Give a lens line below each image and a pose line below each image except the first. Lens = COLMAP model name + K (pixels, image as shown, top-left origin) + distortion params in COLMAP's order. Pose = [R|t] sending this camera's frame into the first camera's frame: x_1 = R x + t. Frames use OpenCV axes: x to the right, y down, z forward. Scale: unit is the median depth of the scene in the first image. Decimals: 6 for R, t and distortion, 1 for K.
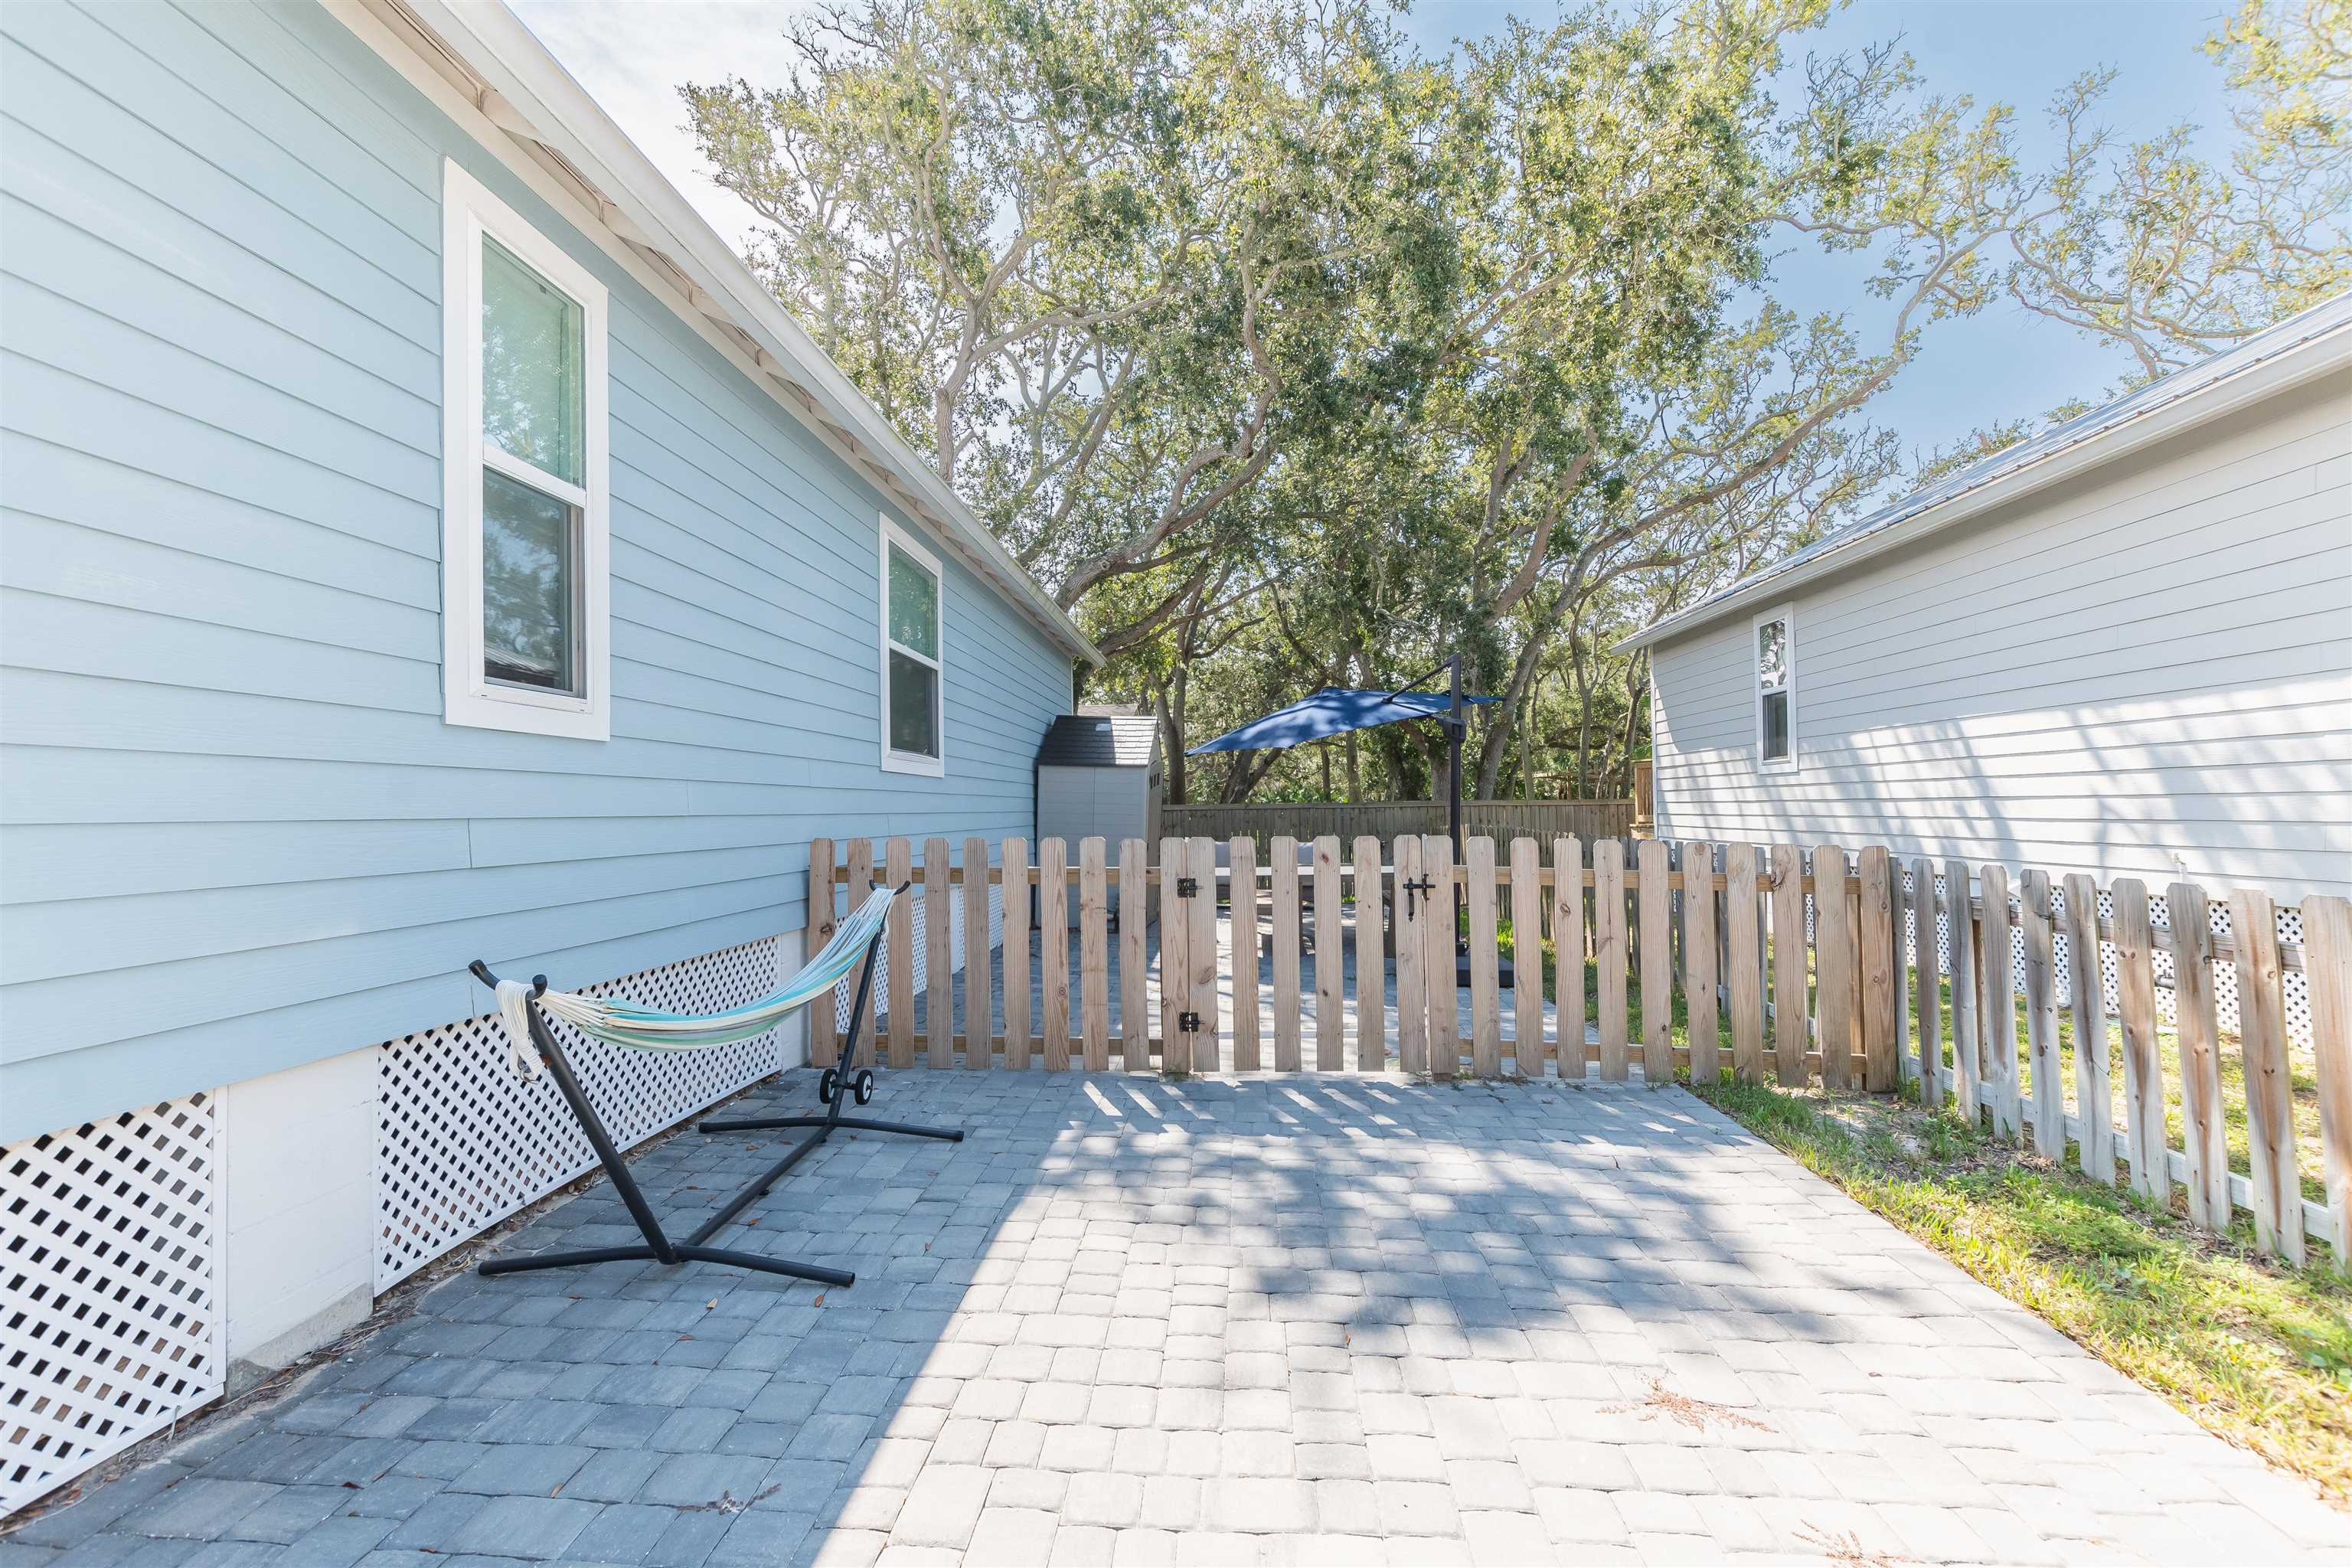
lens RADIAL K [[1016.4, 0, 1178.1], [0, 1016.4, 790.9], [0, 0, 1]] dist [0.001061, 0.000160]
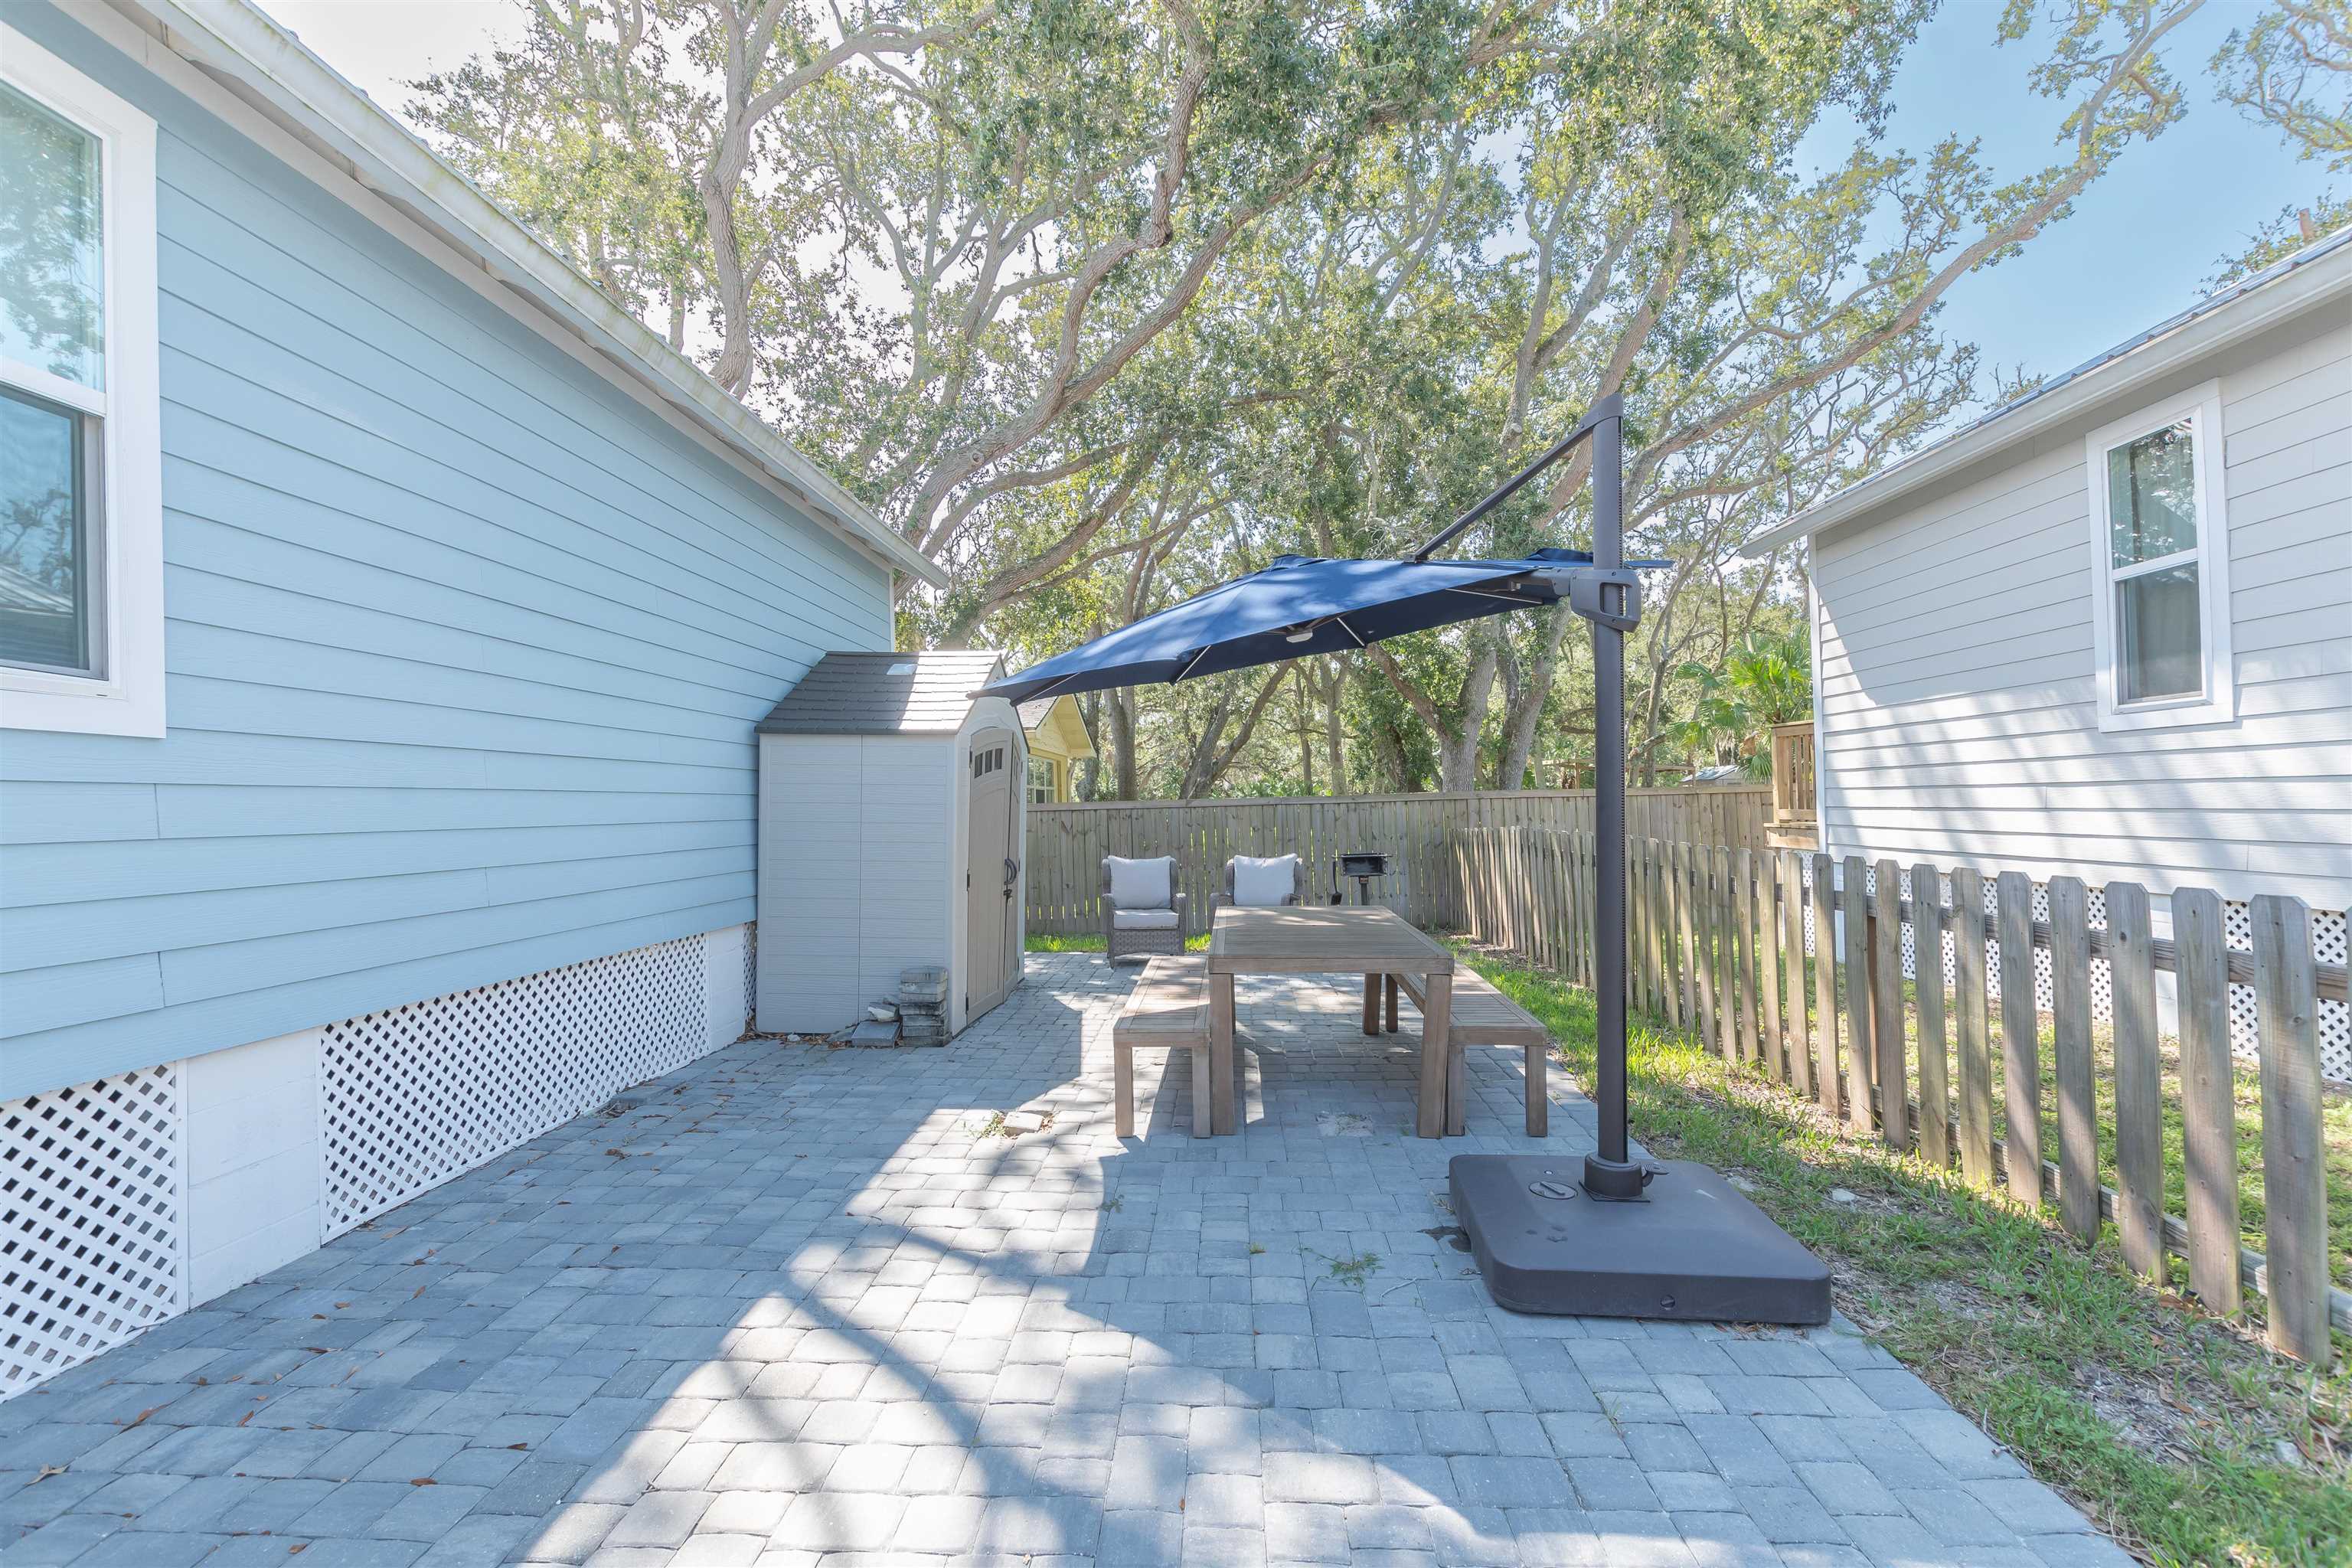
lens RADIAL K [[1016.4, 0, 1170.4], [0, 1016.4, 787.8], [0, 0, 1]] dist [0.001061, 0.000160]
pose [[0.999890, -0.011749, 0.009096, 0.044061], [0.011733, 0.999930, 0.001793, 0.003204], [-0.009116, -0.001686, 0.999957, 0.257647]]
